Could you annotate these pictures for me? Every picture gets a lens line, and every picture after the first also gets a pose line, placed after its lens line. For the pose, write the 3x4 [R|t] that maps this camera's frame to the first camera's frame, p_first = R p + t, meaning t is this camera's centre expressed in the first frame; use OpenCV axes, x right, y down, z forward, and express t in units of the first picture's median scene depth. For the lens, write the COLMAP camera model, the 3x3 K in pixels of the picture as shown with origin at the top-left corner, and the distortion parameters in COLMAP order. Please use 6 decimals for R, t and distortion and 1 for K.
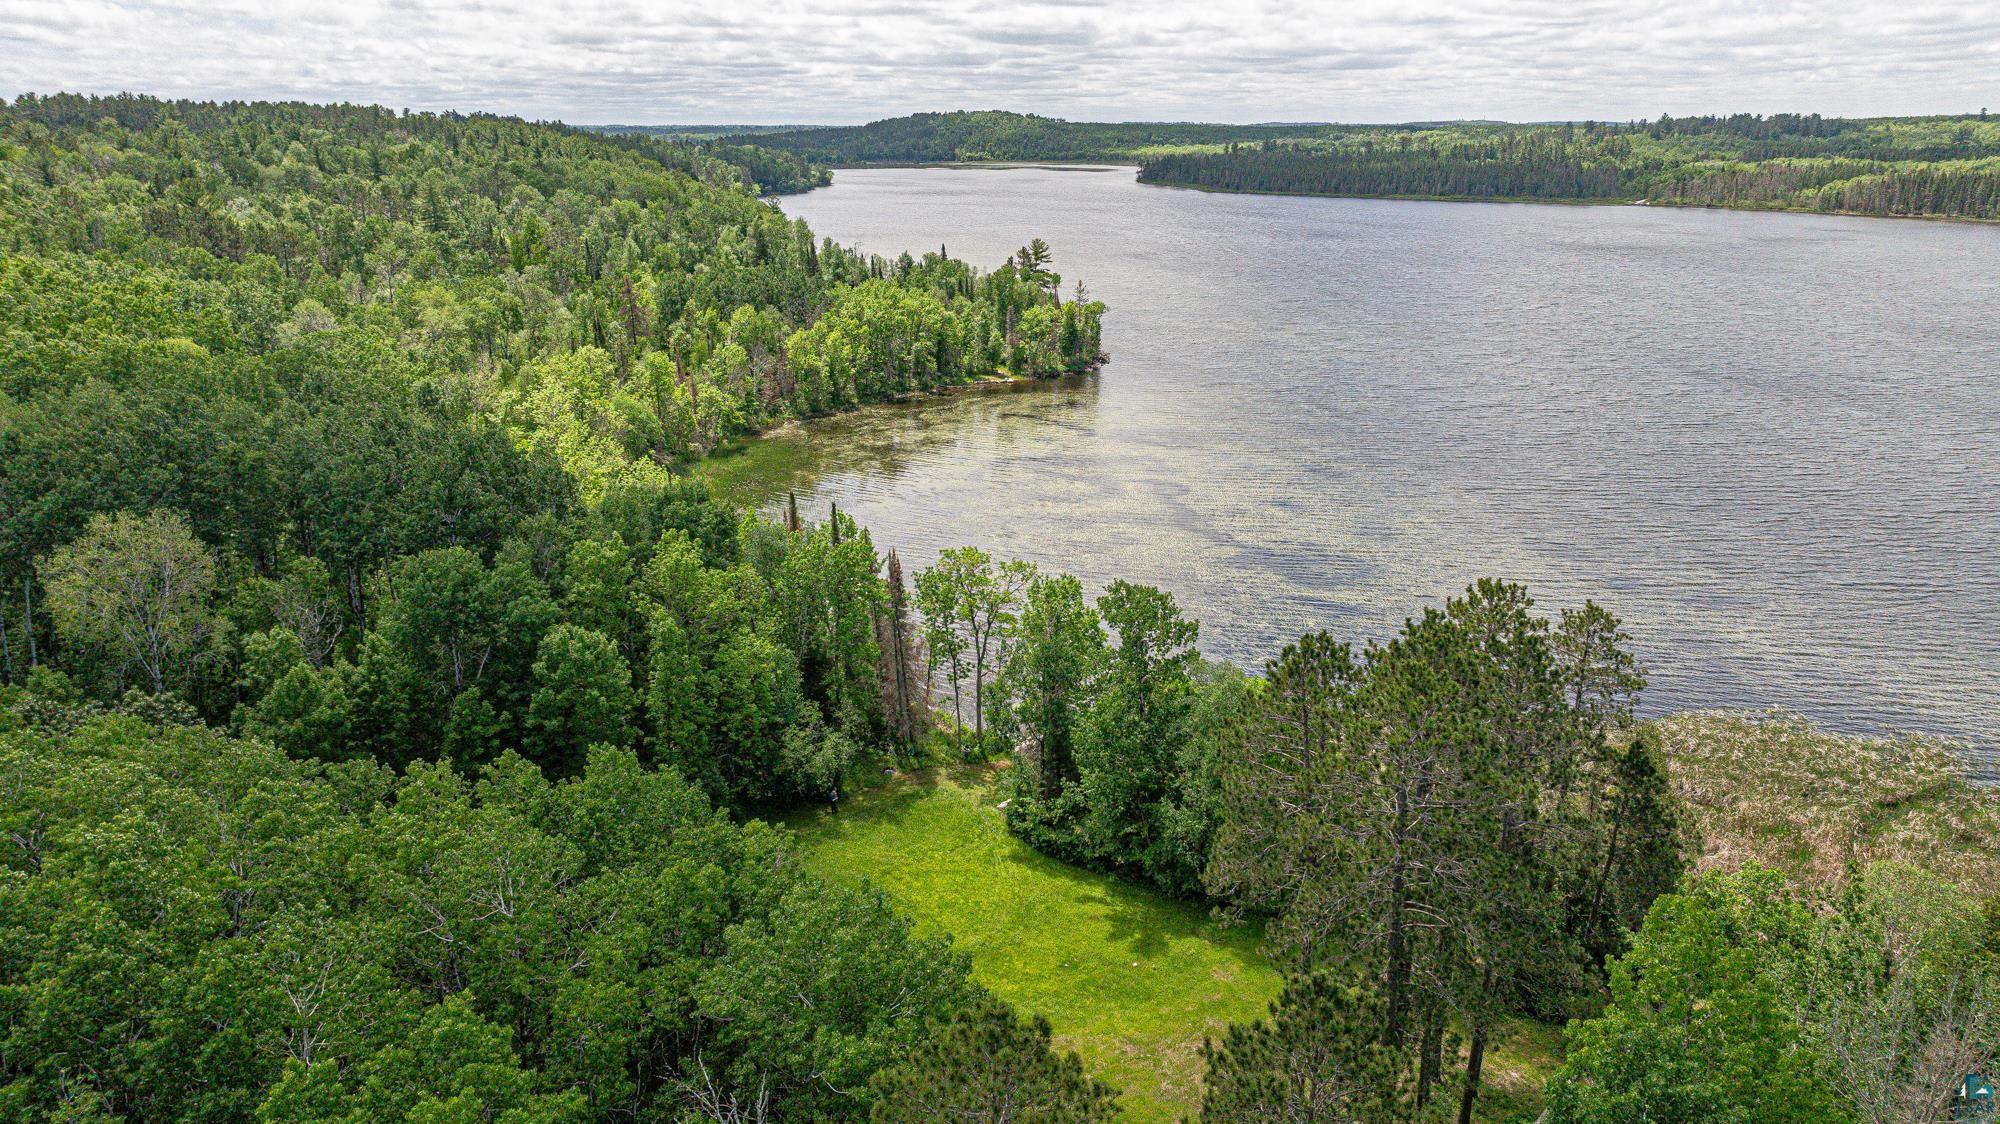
lens RADIAL K [[1407.6, 0, 1011.0], [0, 1407.6, 559.1], [0, 0, 1]] dist [-0.098571, 0.110321]
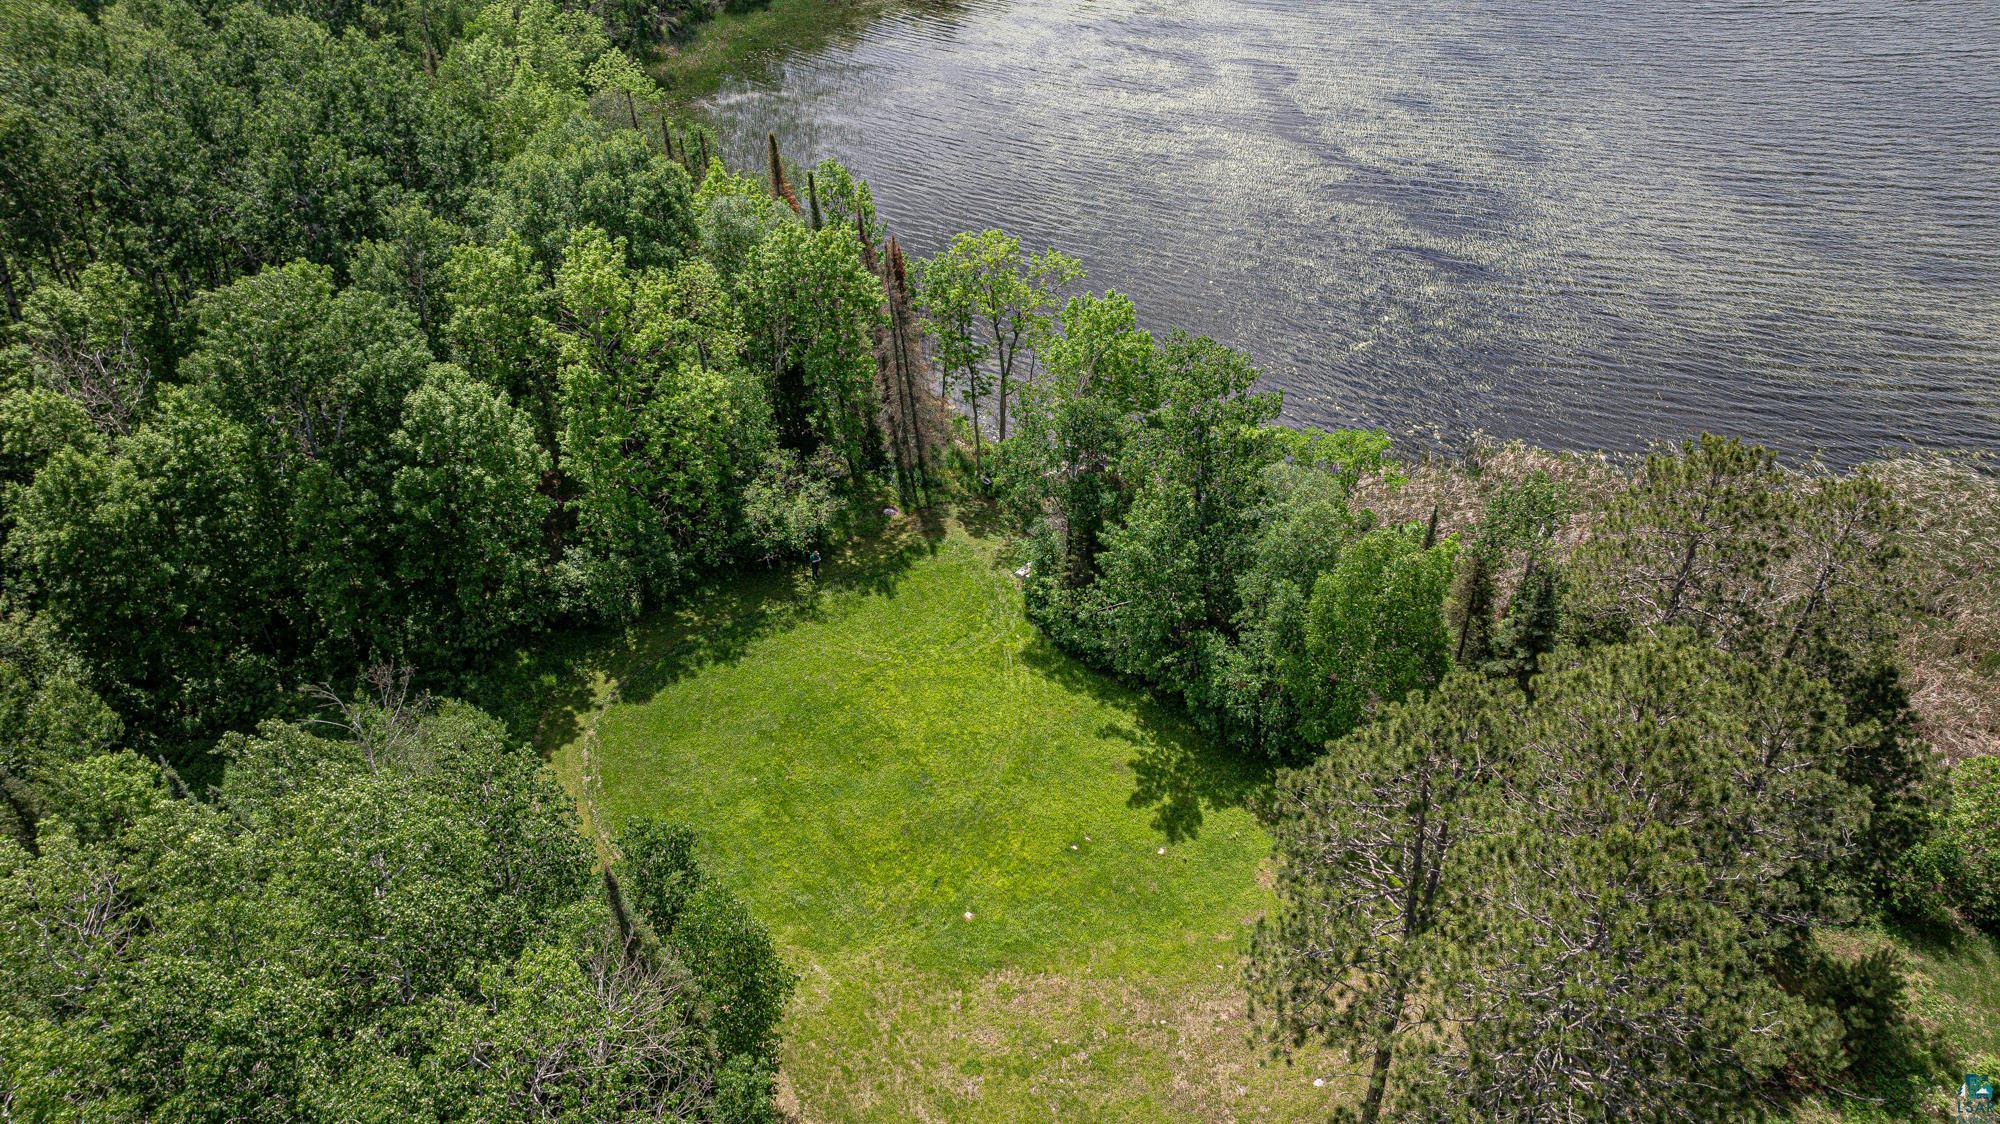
lens RADIAL K [[1361.4, 0, 1008.7], [0, 1361.4, 566.0], [0, 0, 1]] dist [-0.026780, 0.001154]
pose [[0.997281, 0.050273, -0.053884, 0.029772], [-0.027846, 0.934042, 0.356076, -0.112145], [0.068231, -0.353607, 0.932902, 0.272591]]
